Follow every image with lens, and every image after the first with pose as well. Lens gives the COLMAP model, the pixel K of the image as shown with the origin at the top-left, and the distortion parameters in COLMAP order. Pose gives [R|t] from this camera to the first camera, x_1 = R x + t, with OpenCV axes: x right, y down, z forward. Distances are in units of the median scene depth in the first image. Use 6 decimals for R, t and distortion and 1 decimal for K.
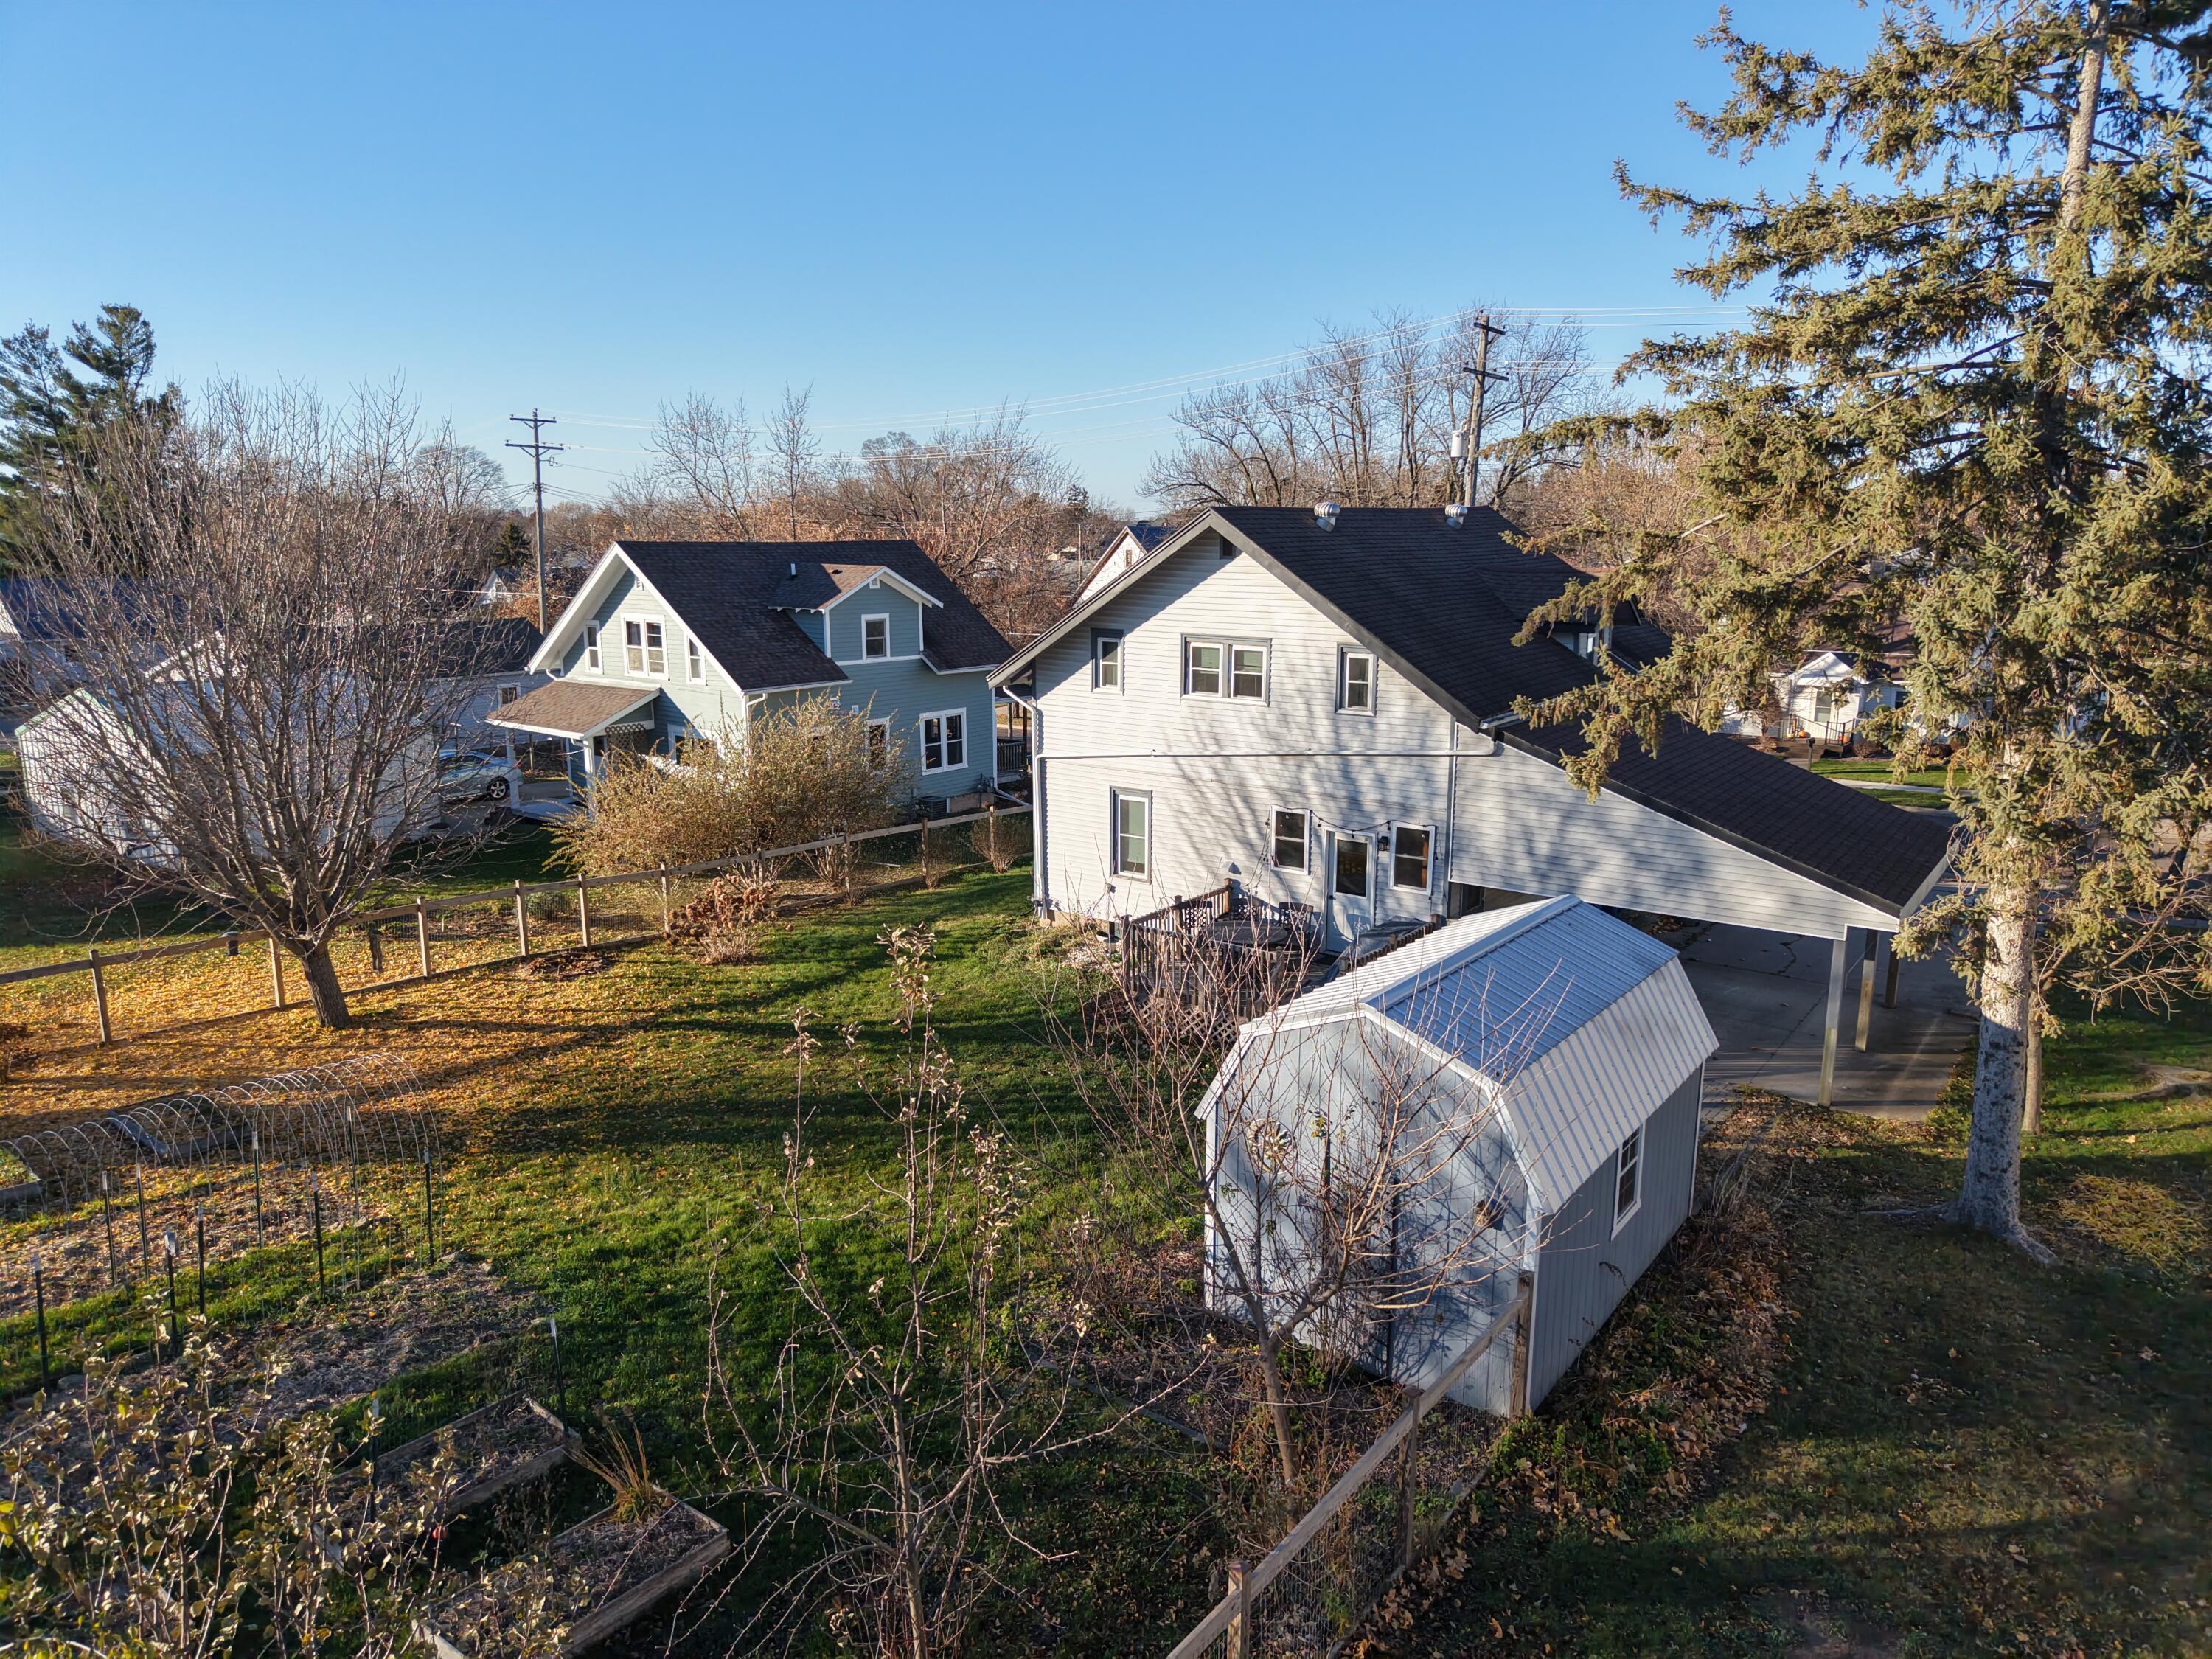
lens RADIAL K [[1454.4, 0, 1106.0], [0, 1454.4, 829.5], [0, 0, 1]] dist [0.072965, -0.074041]
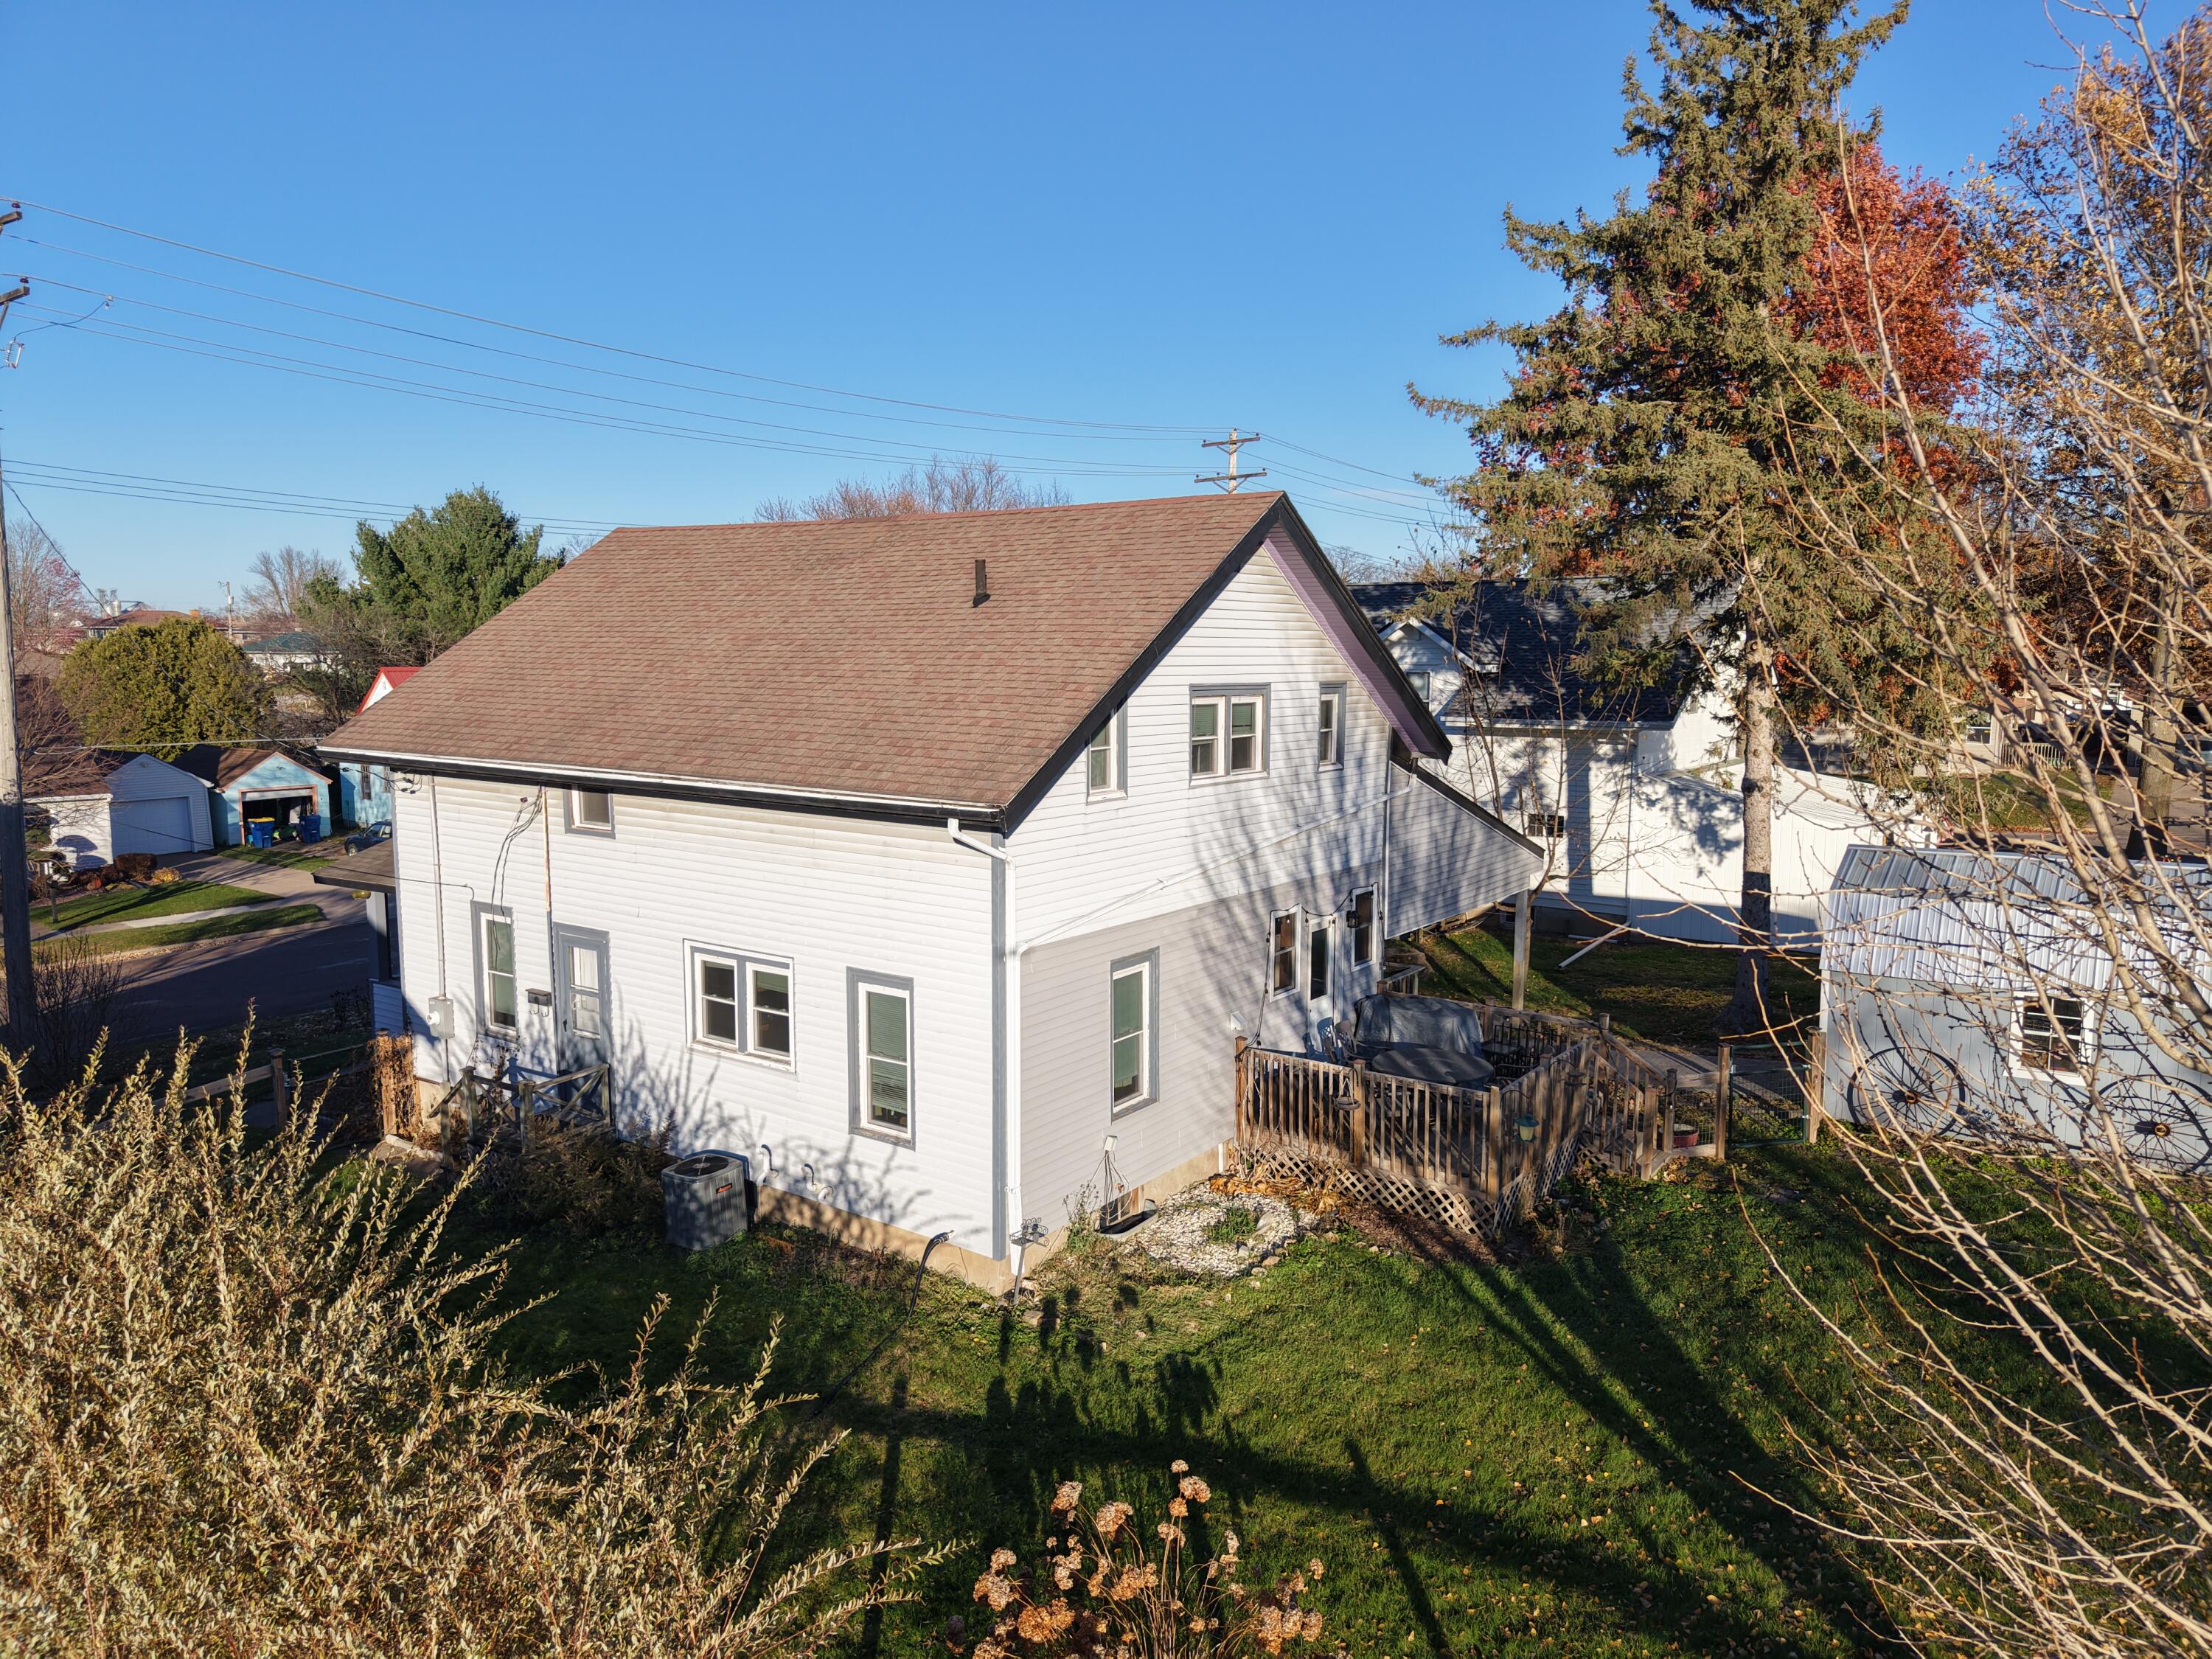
lens RADIAL K [[1454.4, 0, 1106.0], [0, 1454.4, 829.5], [0, 0, 1]] dist [0.072965, -0.074041]
pose [[0.026411, -0.133487, 0.990699, -0.586464], [0.203938, 0.970921, 0.125386, -0.160876], [-0.978628, 0.198729, 0.052866, 1.017359]]
